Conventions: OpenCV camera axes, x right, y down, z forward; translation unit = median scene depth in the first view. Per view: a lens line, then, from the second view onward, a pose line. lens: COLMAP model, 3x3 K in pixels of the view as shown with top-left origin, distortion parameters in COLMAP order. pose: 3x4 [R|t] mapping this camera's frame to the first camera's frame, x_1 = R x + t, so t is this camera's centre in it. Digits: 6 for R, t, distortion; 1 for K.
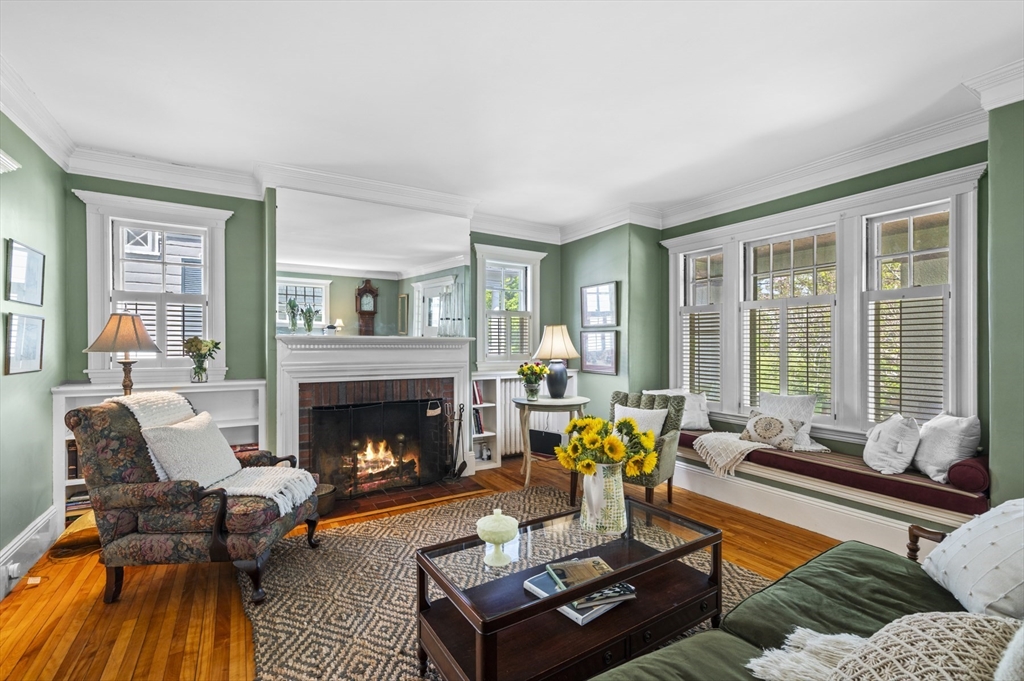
lens RADIAL K [[440.6, 0, 513.7], [0, 440.6, 345.6], [0, 0, 1]] dist [0.000646, 0.000295]
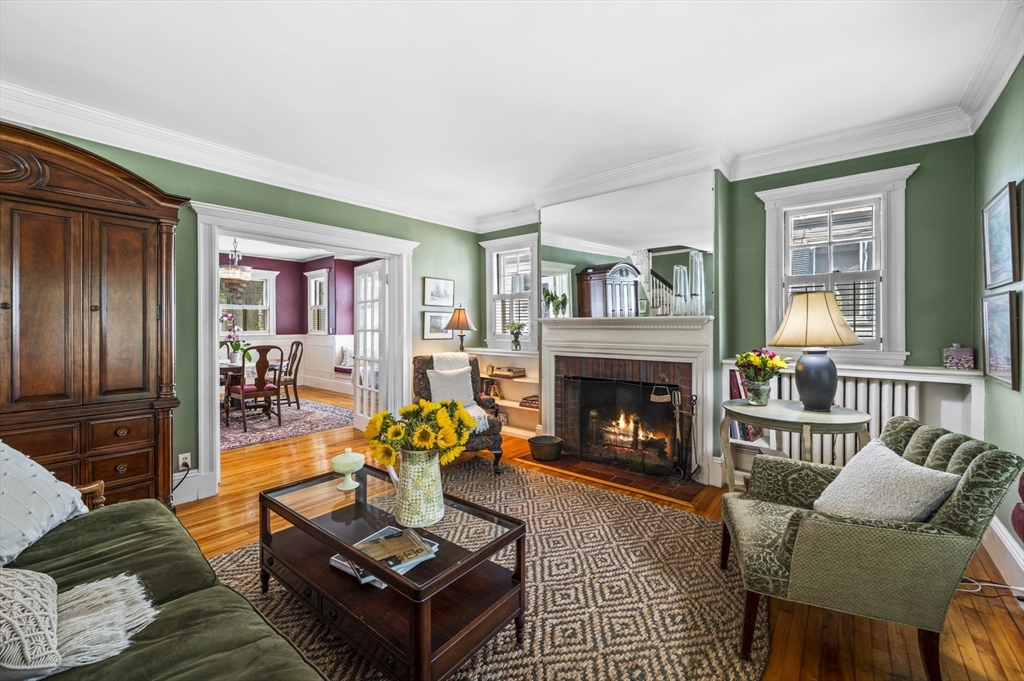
lens RADIAL K [[413.5, 0, 515.8], [0, 413.5, 326.1], [0, 0, 1]] dist [-0.000291, 0.000248]
pose [[0.326848, -0.000140, -0.945077, 0.562519], [0.002124, 0.999998, 0.000587, -0.000991], [0.945074, -0.002199, 0.326848, 0.456828]]
